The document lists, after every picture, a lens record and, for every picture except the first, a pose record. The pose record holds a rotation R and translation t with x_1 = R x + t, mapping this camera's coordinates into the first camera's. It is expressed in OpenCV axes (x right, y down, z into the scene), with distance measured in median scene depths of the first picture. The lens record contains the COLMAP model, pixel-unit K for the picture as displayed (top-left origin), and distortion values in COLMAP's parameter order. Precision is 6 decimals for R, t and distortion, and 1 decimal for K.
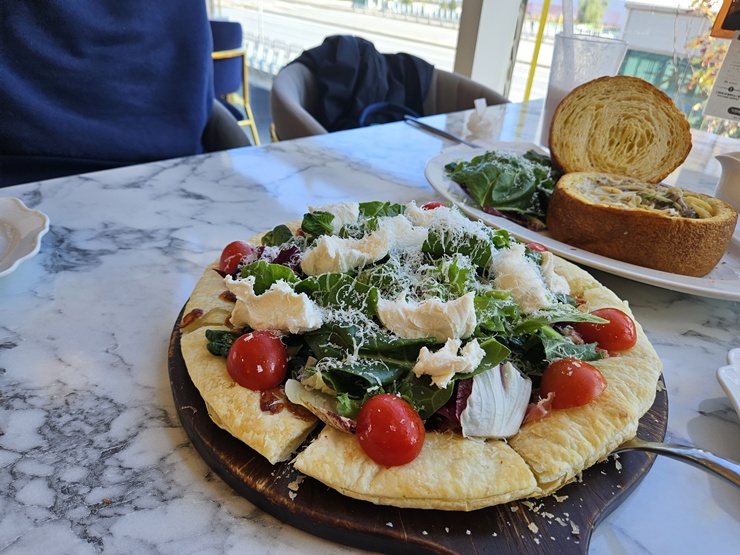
lens RADIAL K [[501.7, 0, 363.2], [0, 501.7, 286.1], [0, 0, 1]] dist [0.019150, -0.021614]
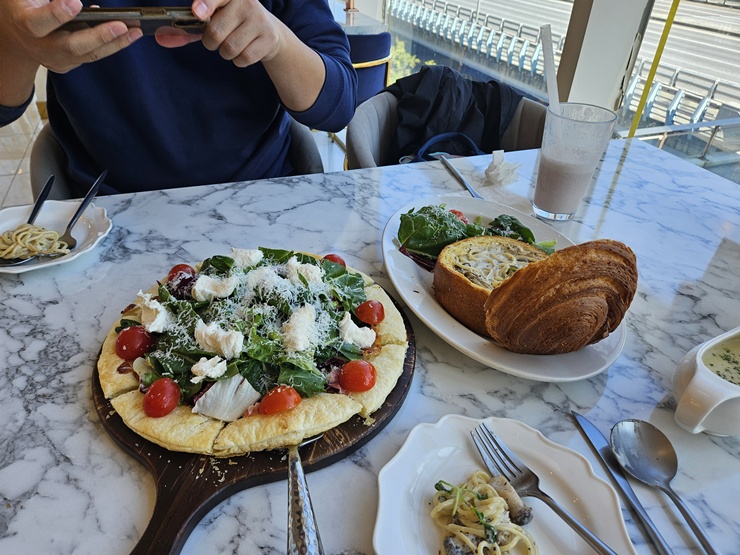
lens RADIAL K [[501.7, 0, 366.8], [0, 501.7, 271.3], [0, 0, 1]] dist [0.019150, -0.021614]
pose [[0.924630, 0.179679, -0.335819, 1.061629], [-0.172295, 0.983676, 0.051923, -0.321848], [0.339666, 0.009850, 0.940494, -0.382624]]
